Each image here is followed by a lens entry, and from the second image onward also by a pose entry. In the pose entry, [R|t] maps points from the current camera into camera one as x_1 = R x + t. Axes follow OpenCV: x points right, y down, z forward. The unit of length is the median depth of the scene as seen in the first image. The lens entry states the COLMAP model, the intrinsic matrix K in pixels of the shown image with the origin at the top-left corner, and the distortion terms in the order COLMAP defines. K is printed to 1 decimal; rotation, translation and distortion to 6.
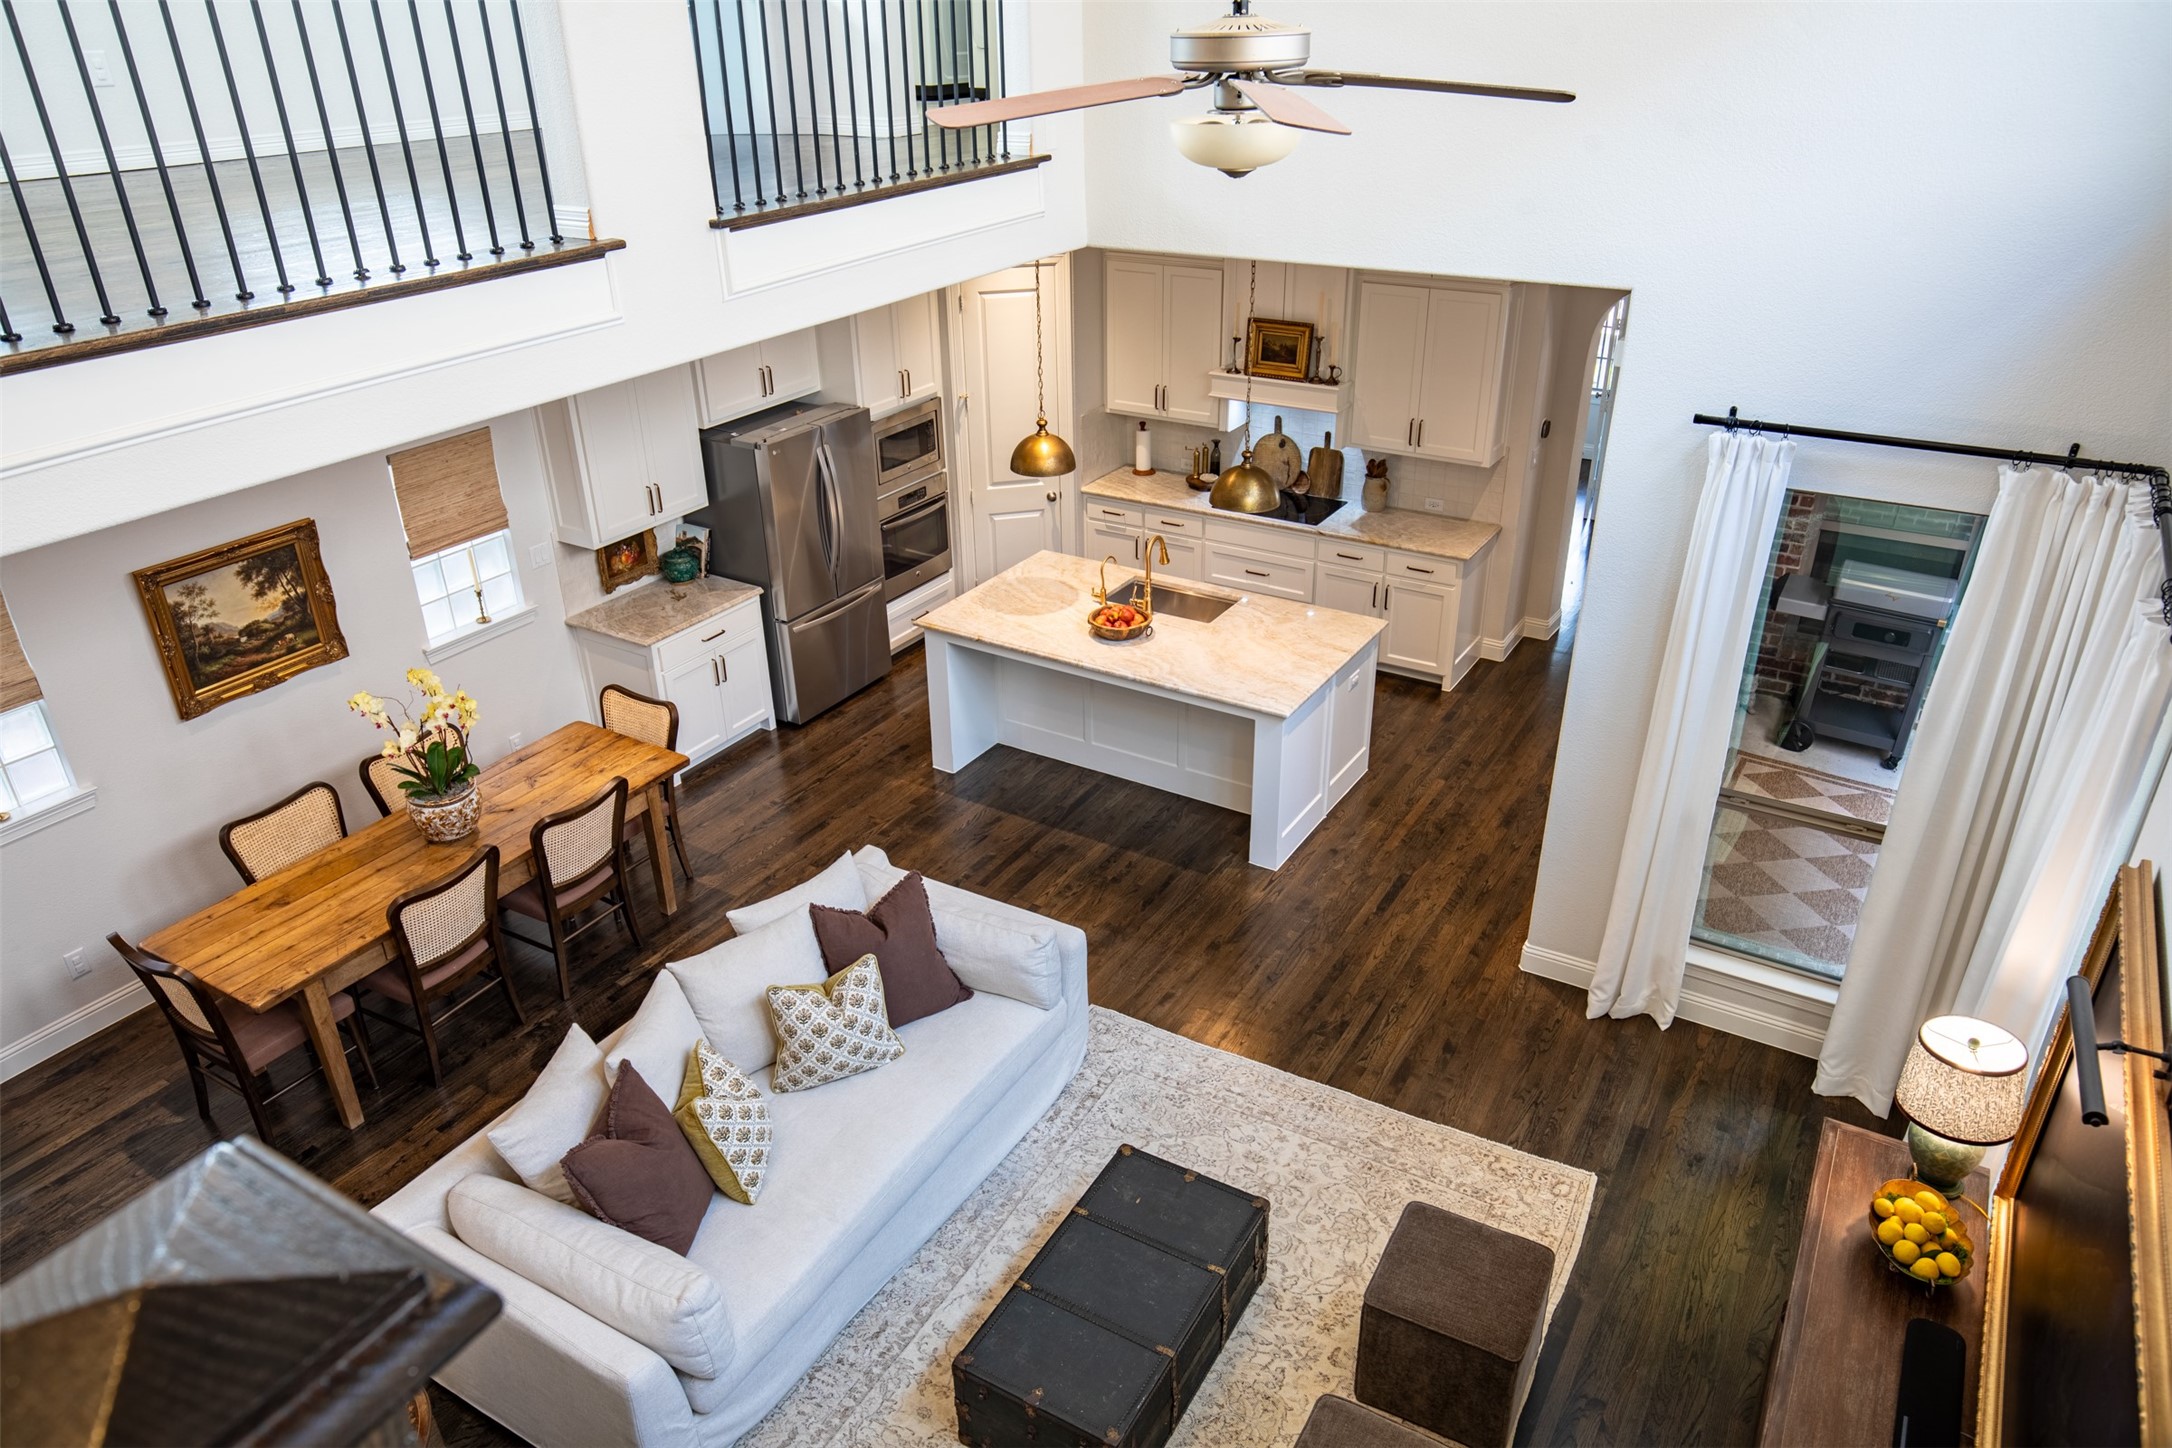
lens RADIAL K [[1433.4, 0, 1095.6], [0, 1433.4, 732.4], [0, 0, 1]] dist [-0.005537, 0.003064]
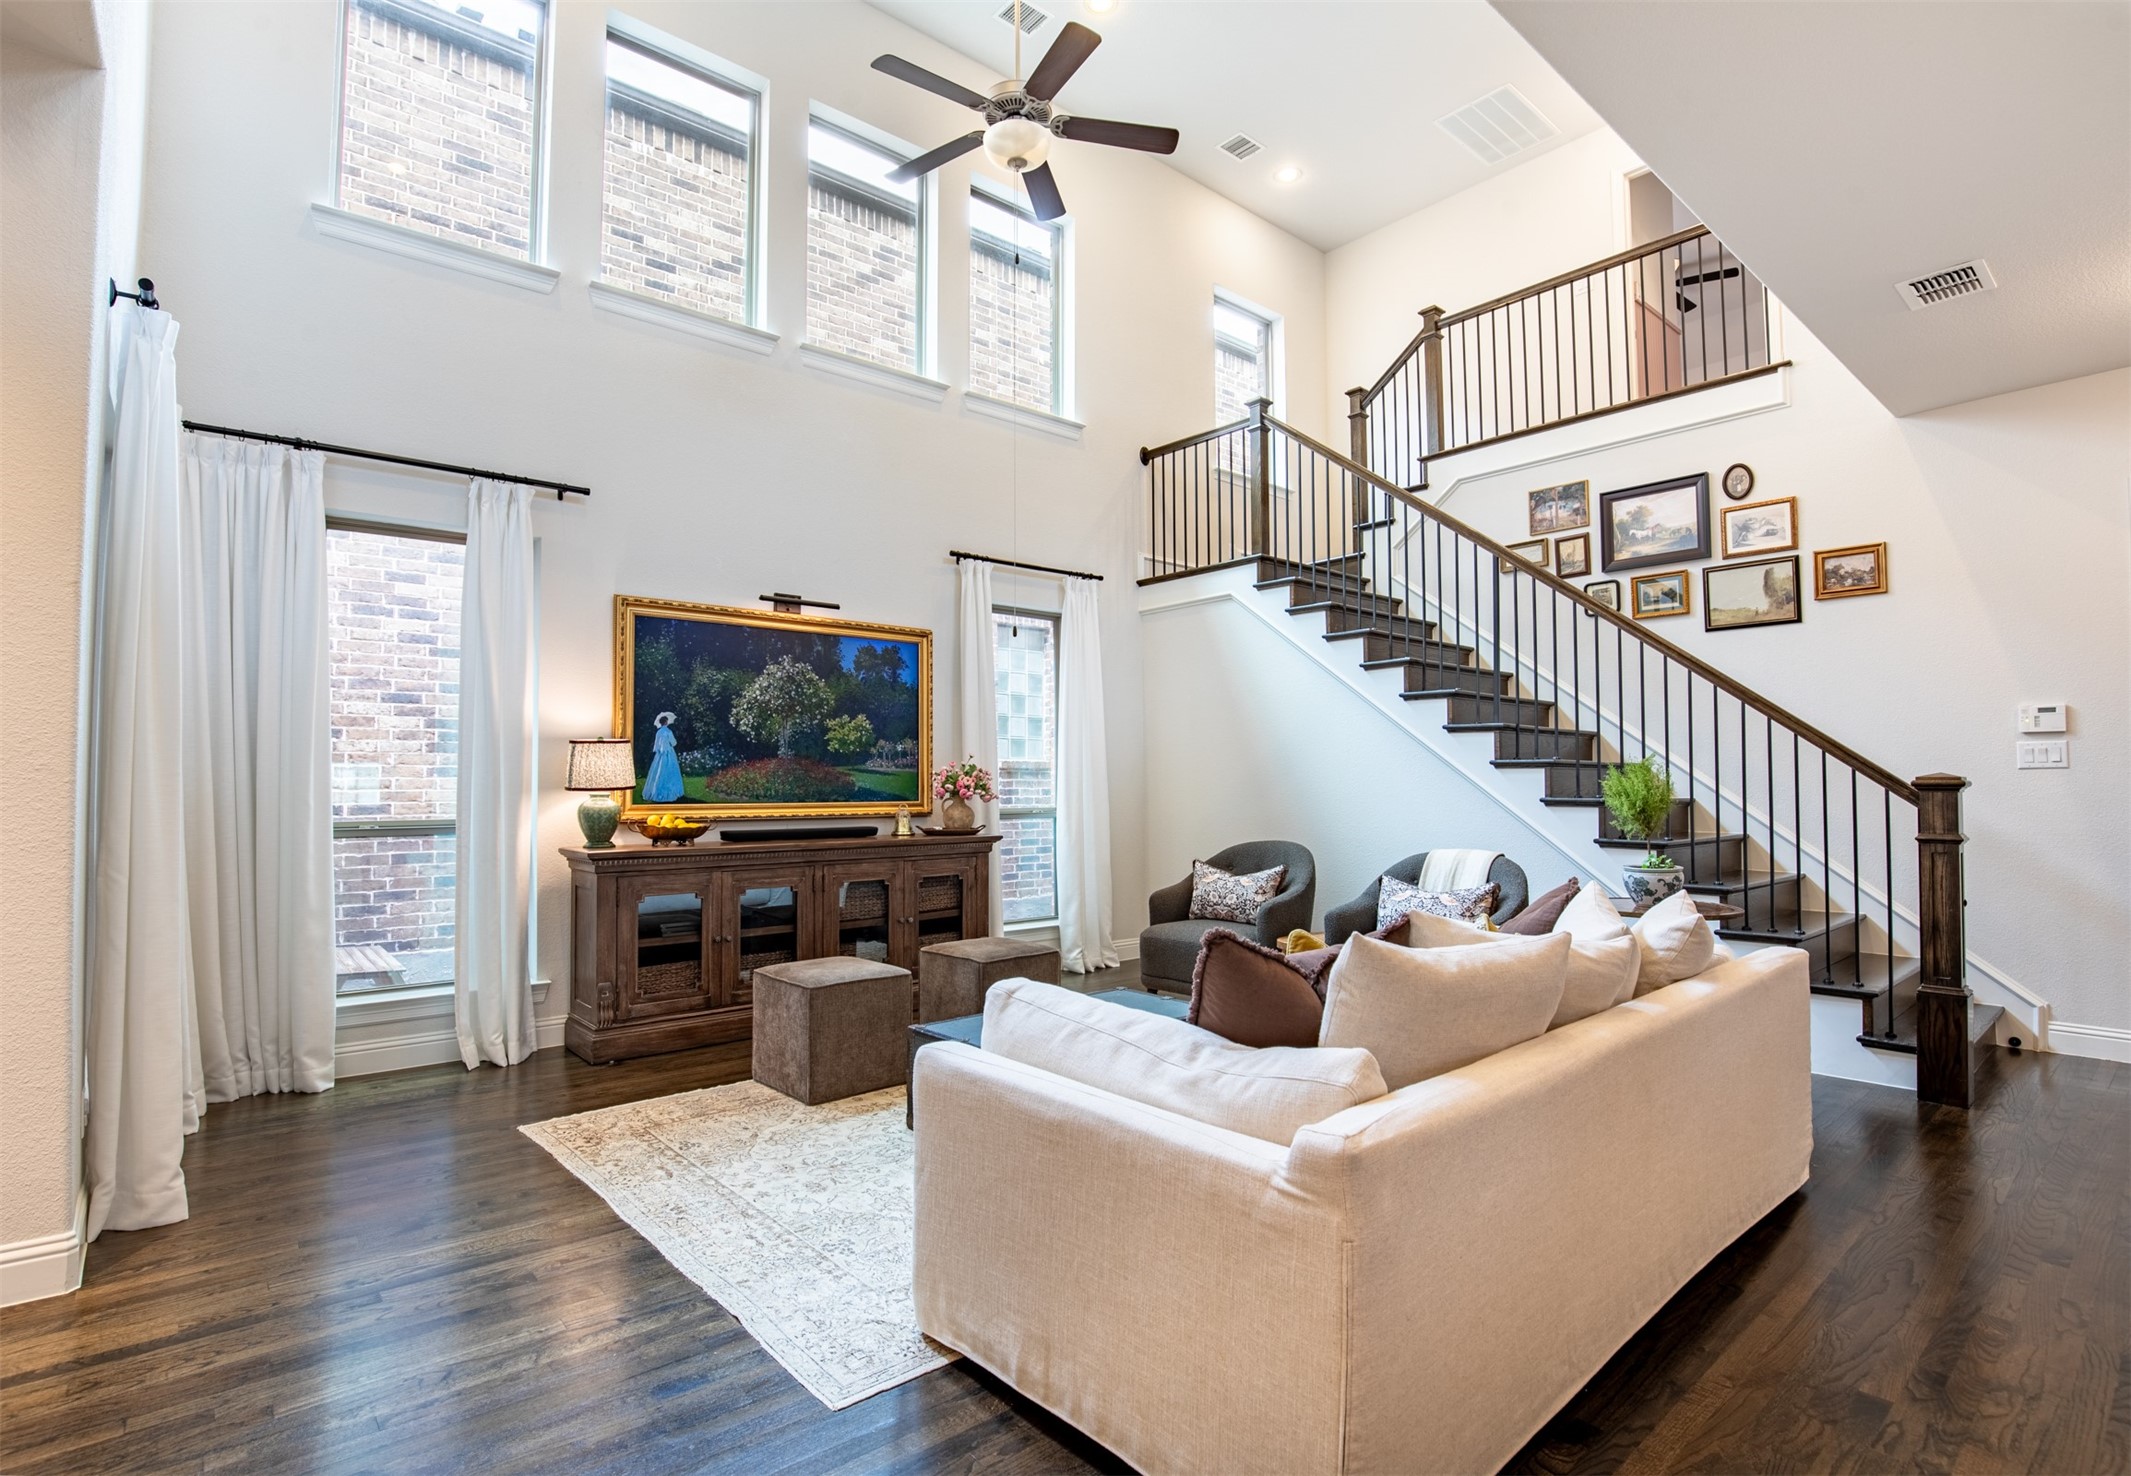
lens RADIAL K [[1026.5, 0, 1037.1], [0, 1026.5, 751.5], [0, 0, 1]] dist [-0.033887, 0.005049]
pose [[-0.942668, 0.021474, 0.333041, -0.166127], [0.163523, 0.899646, 0.404842, -0.105156], [-0.290925, 0.436092, -0.851579, 1.151133]]
